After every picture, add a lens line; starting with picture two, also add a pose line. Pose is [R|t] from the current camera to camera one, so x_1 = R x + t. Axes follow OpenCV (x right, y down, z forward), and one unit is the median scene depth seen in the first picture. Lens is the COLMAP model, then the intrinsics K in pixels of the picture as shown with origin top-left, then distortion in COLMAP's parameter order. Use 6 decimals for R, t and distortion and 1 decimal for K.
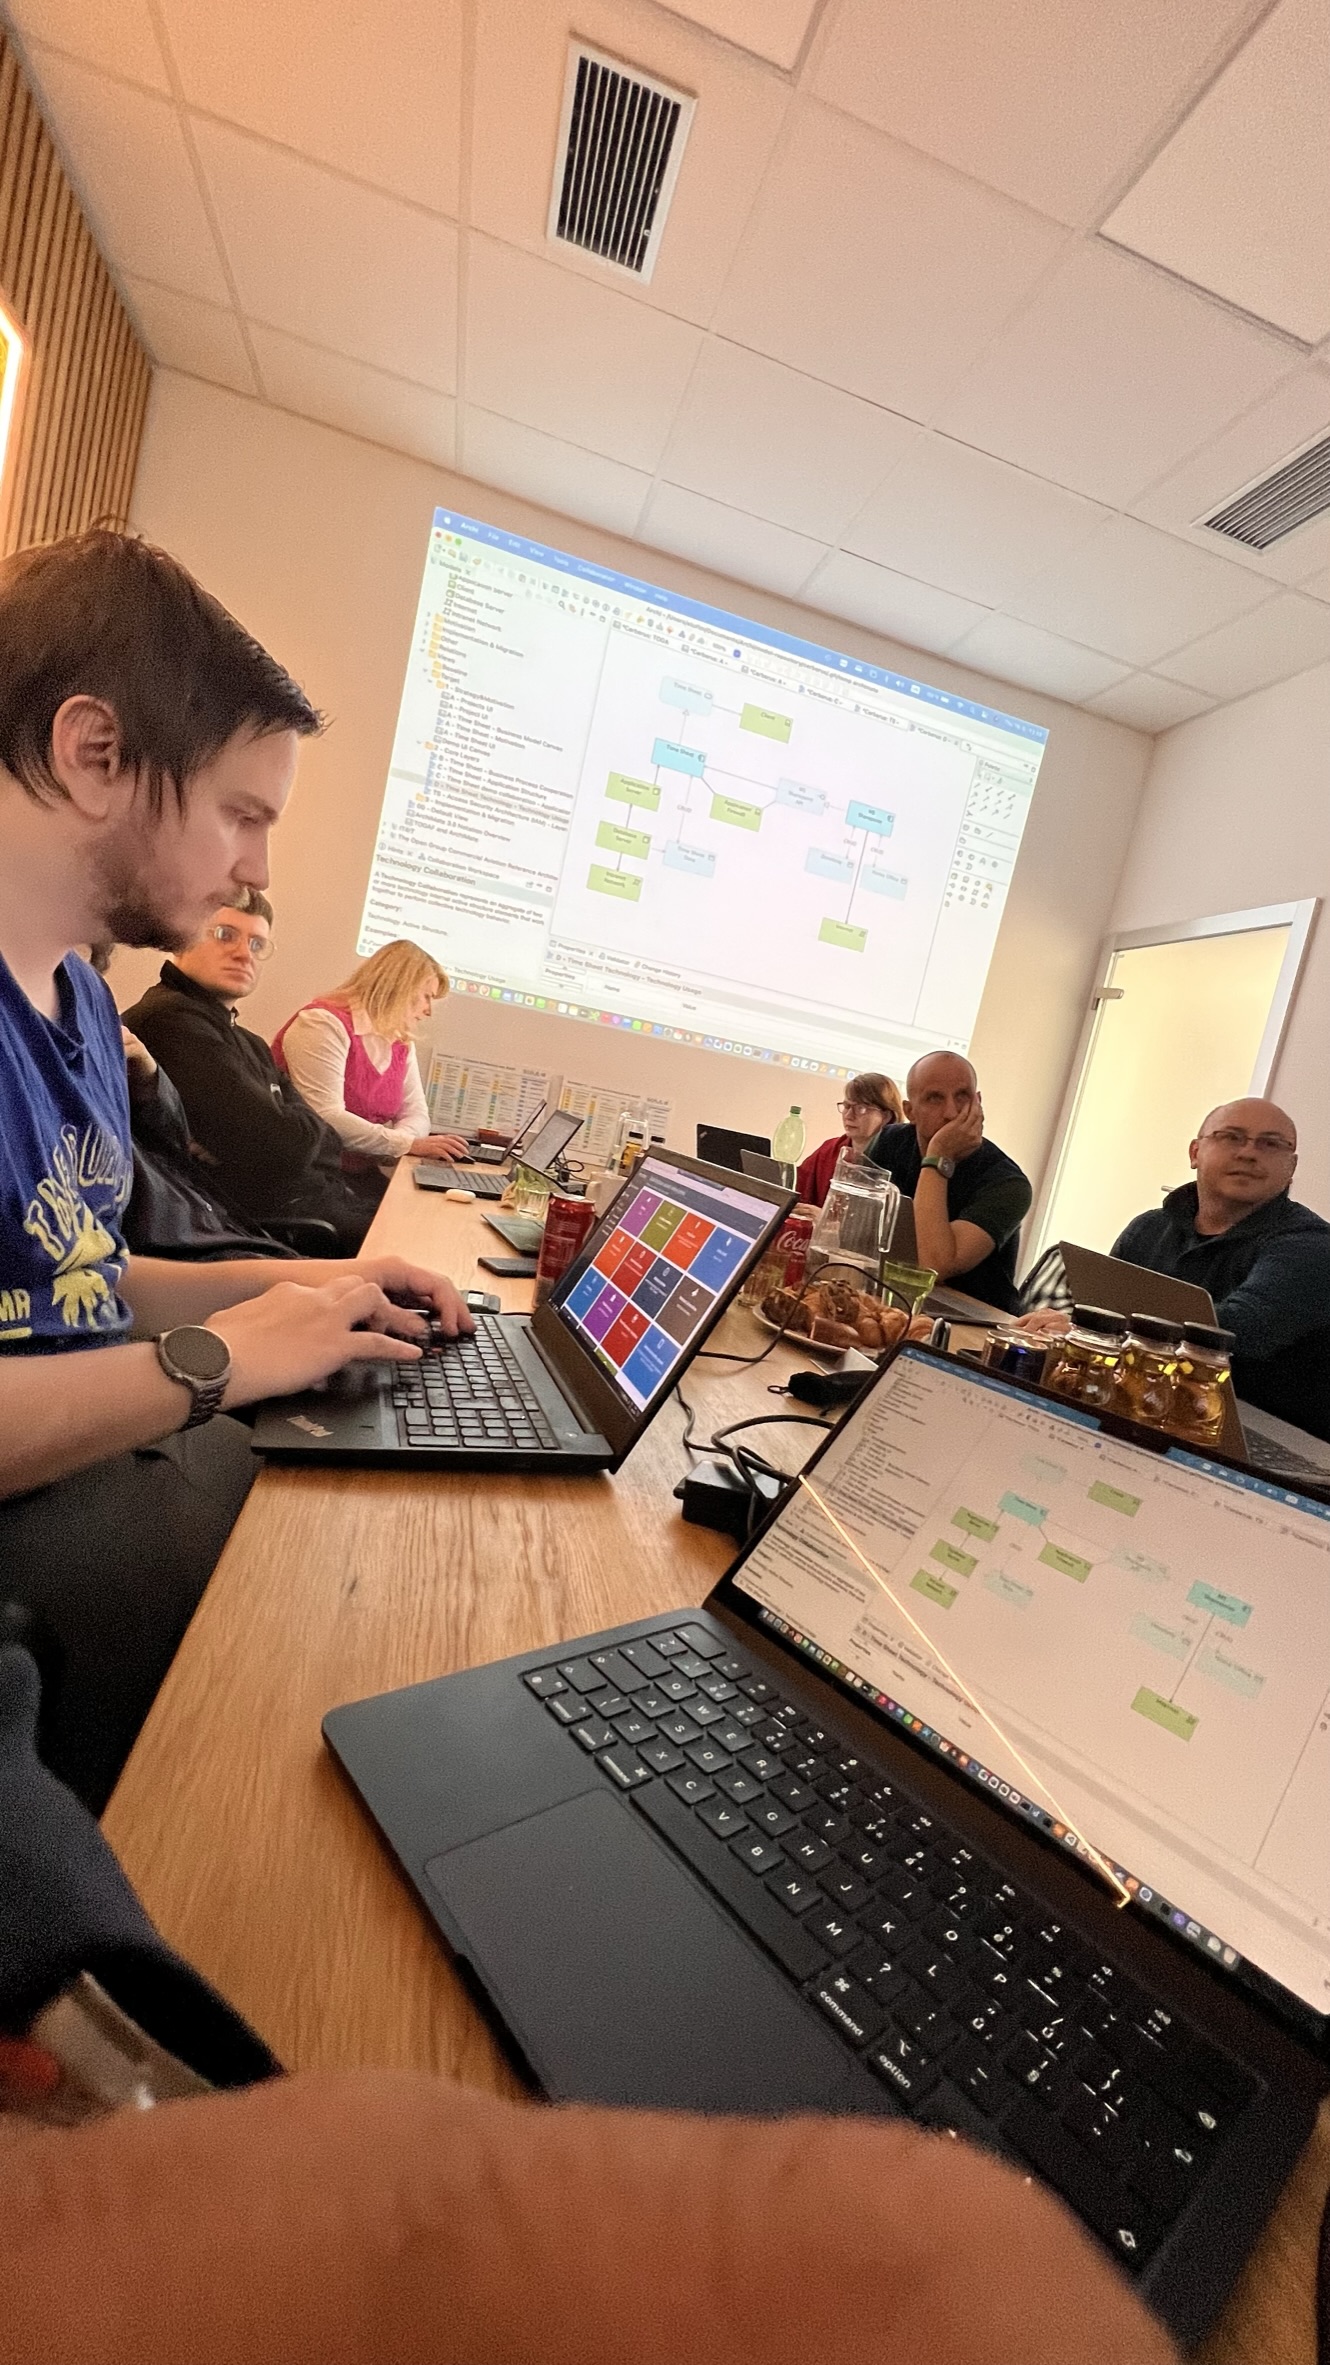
lens RADIAL K [[921.4, 0, 661.4], [0, 921.4, 1168.8], [0, 0, 1]] dist [0.001283, 0.000187]
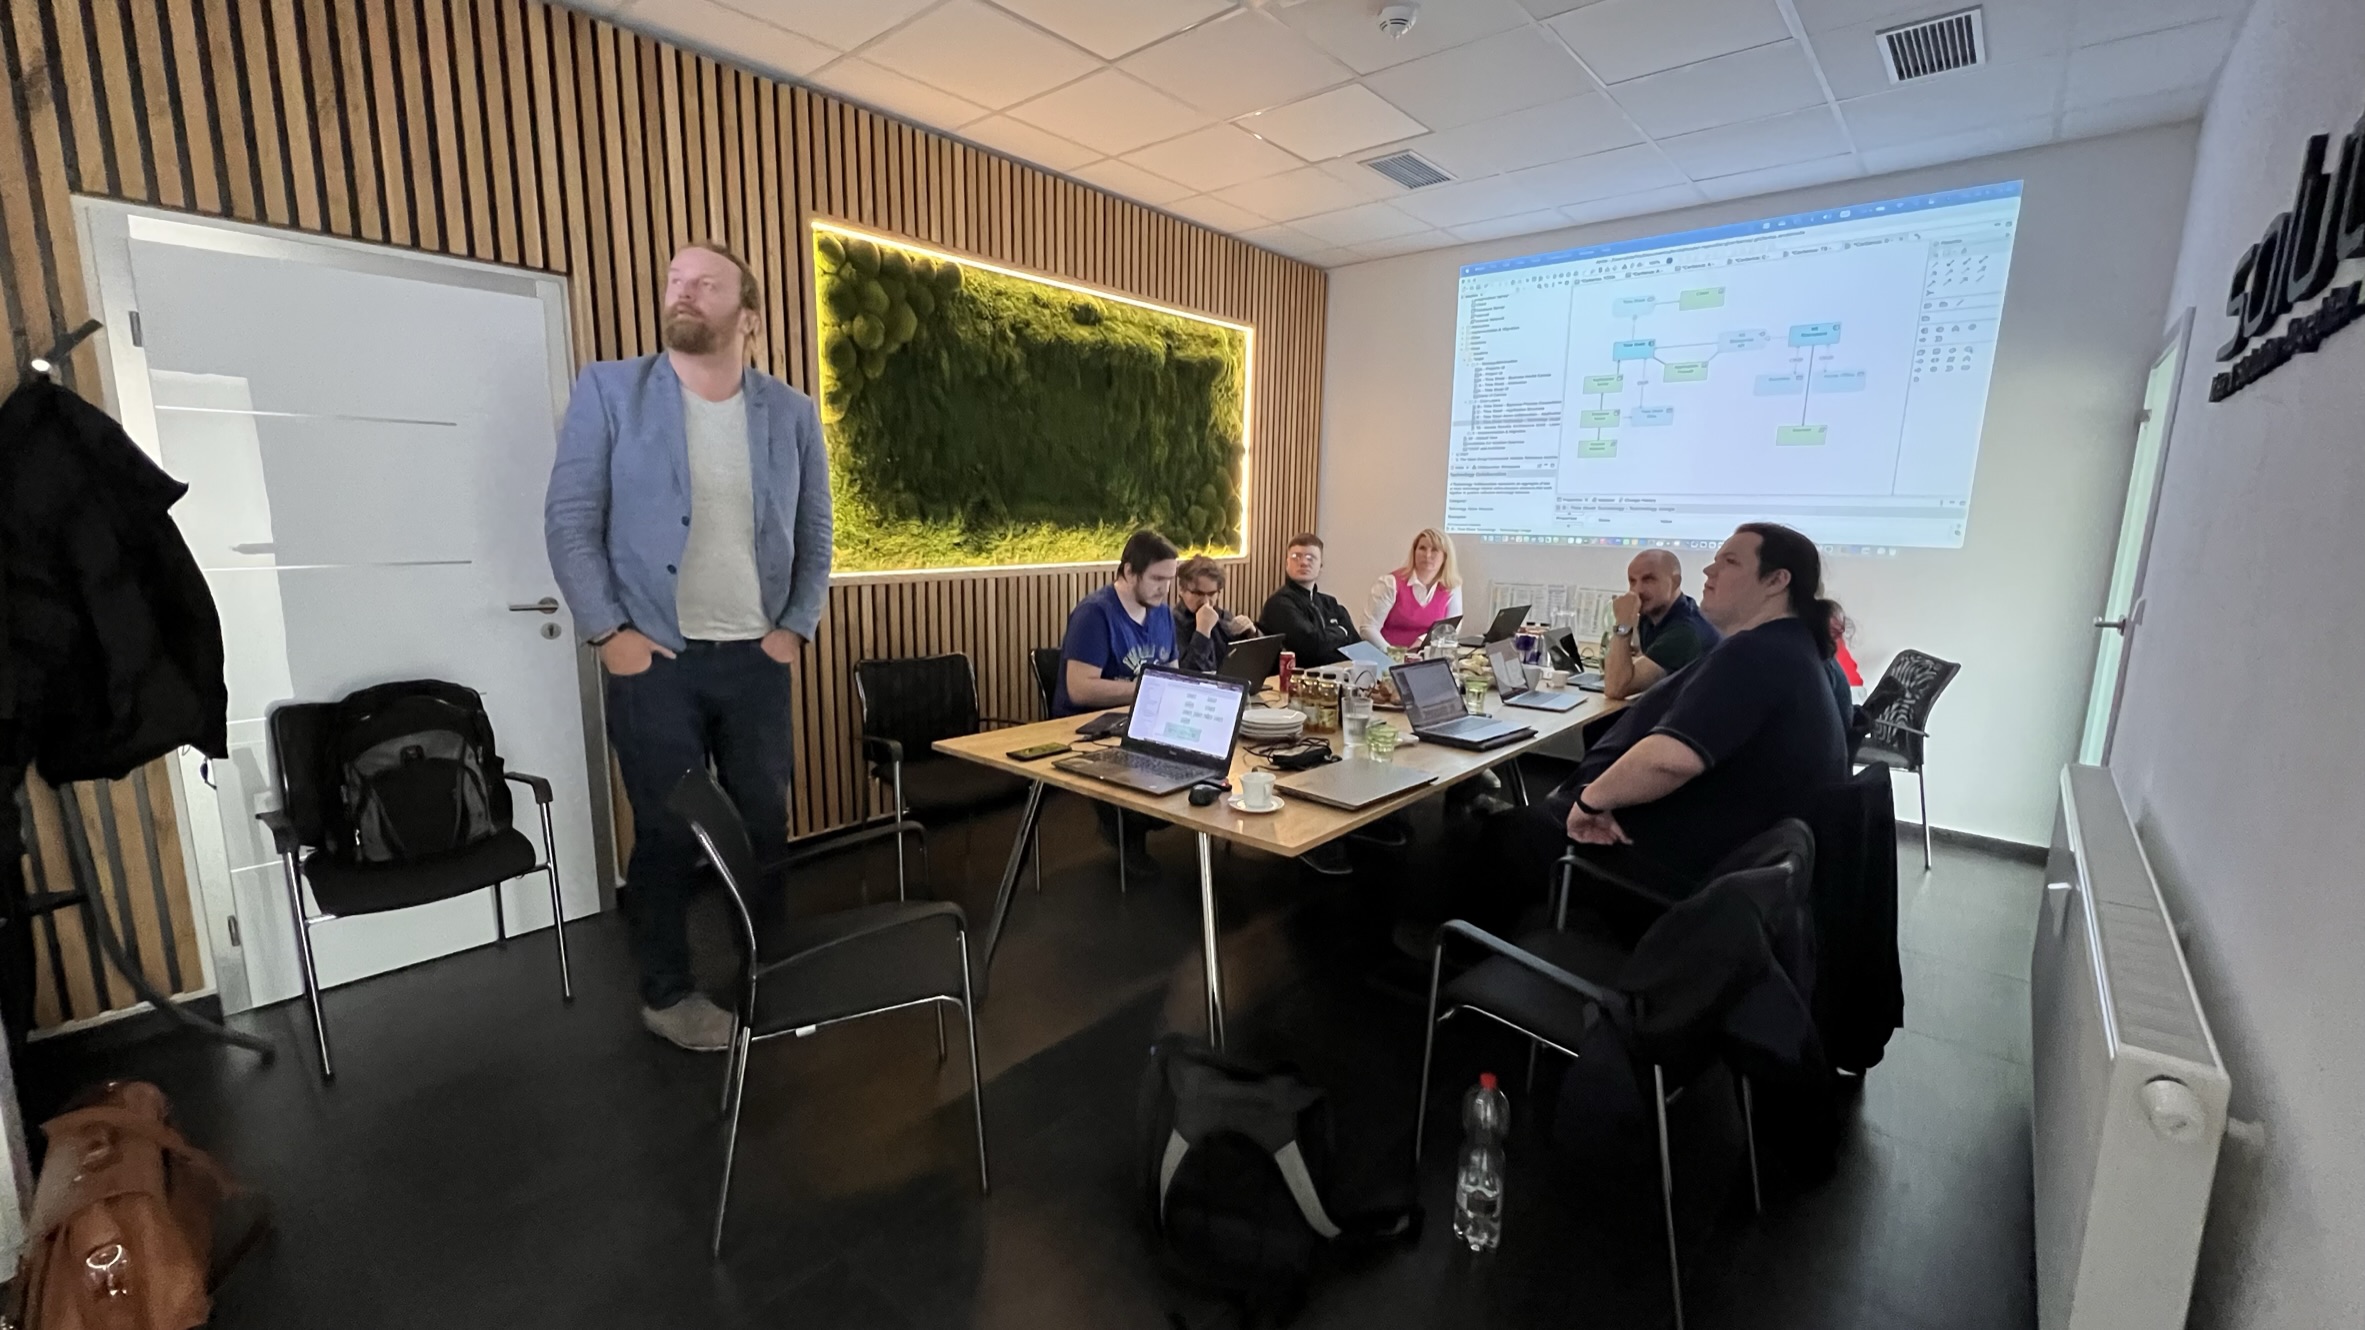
lens RADIAL K [[921.4, 0, 1175.3], [0, 921.4, 664.6], [0, 0, 1]] dist [0.001283, 0.000187]
pose [[0.565457, -0.065743, -0.822154, 0.731847], [0.033162, 0.997824, -0.056982, 0.088125], [0.824111, 0.004957, 0.566407, -0.362114]]
